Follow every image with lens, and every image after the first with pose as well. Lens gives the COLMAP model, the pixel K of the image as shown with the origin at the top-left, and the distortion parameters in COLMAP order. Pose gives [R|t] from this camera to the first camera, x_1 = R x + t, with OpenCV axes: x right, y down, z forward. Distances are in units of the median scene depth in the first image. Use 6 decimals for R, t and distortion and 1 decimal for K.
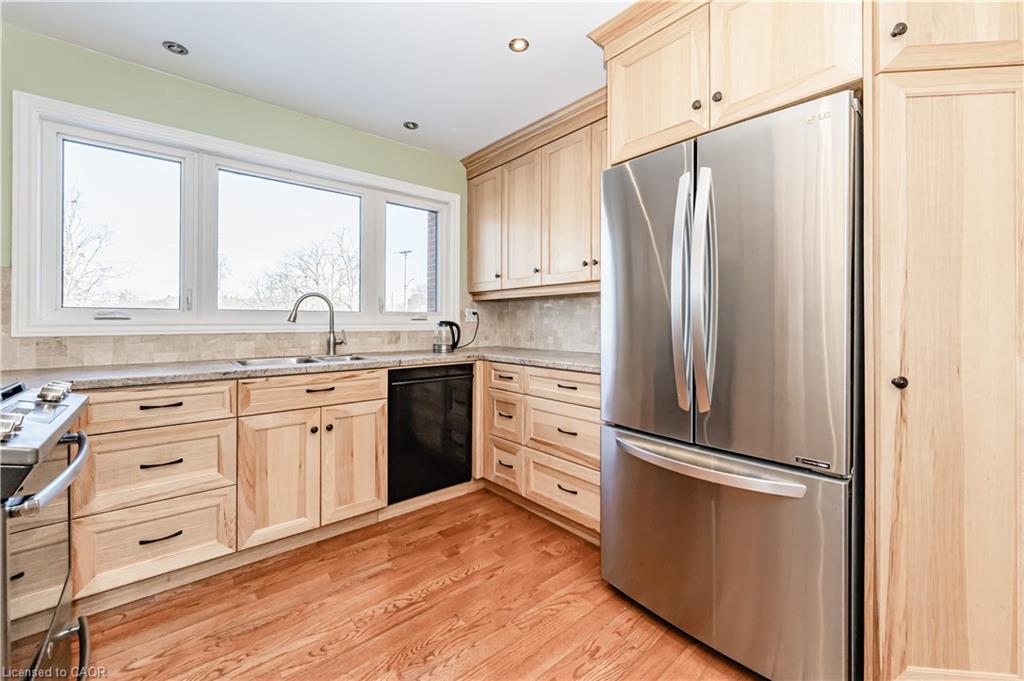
lens RADIAL K [[407.7, 0, 498.5], [0, 407.7, 320.8], [0, 0, 1]] dist [0.001229, 0.000026]
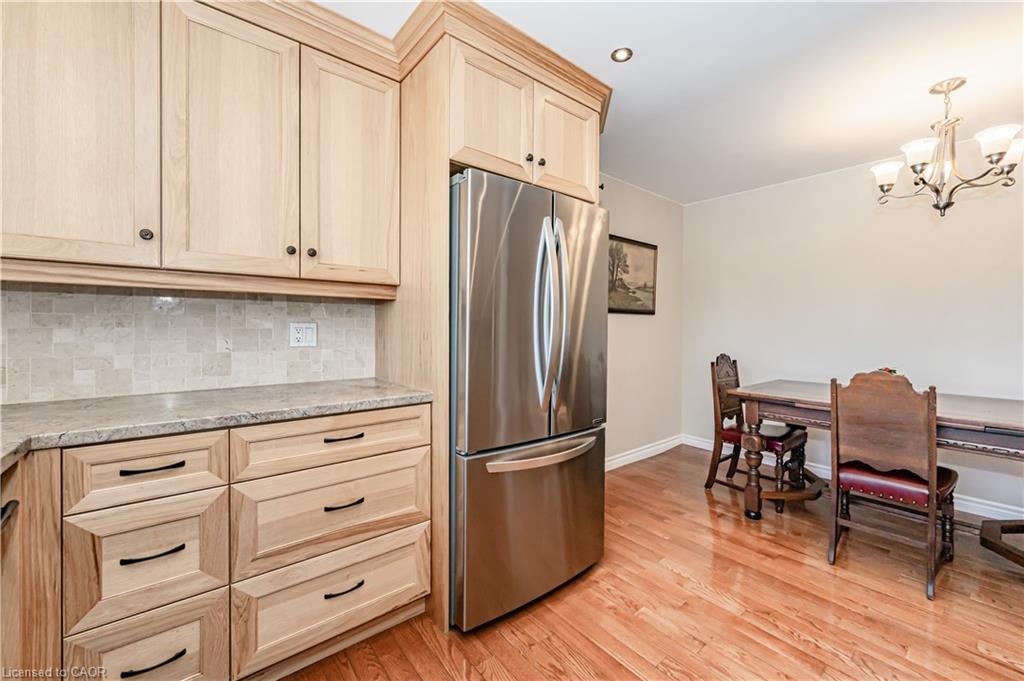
lens RADIAL K [[407.7, 0, 511.9], [0, 407.7, 335.5], [0, 0, 1]] dist [0.001229, 0.000026]
pose [[0.008660, -0.010926, 0.999903, -0.508446], [-0.004487, 0.999930, 0.010965, -0.014857], [-0.999952, -0.004582, 0.008611, 0.736553]]
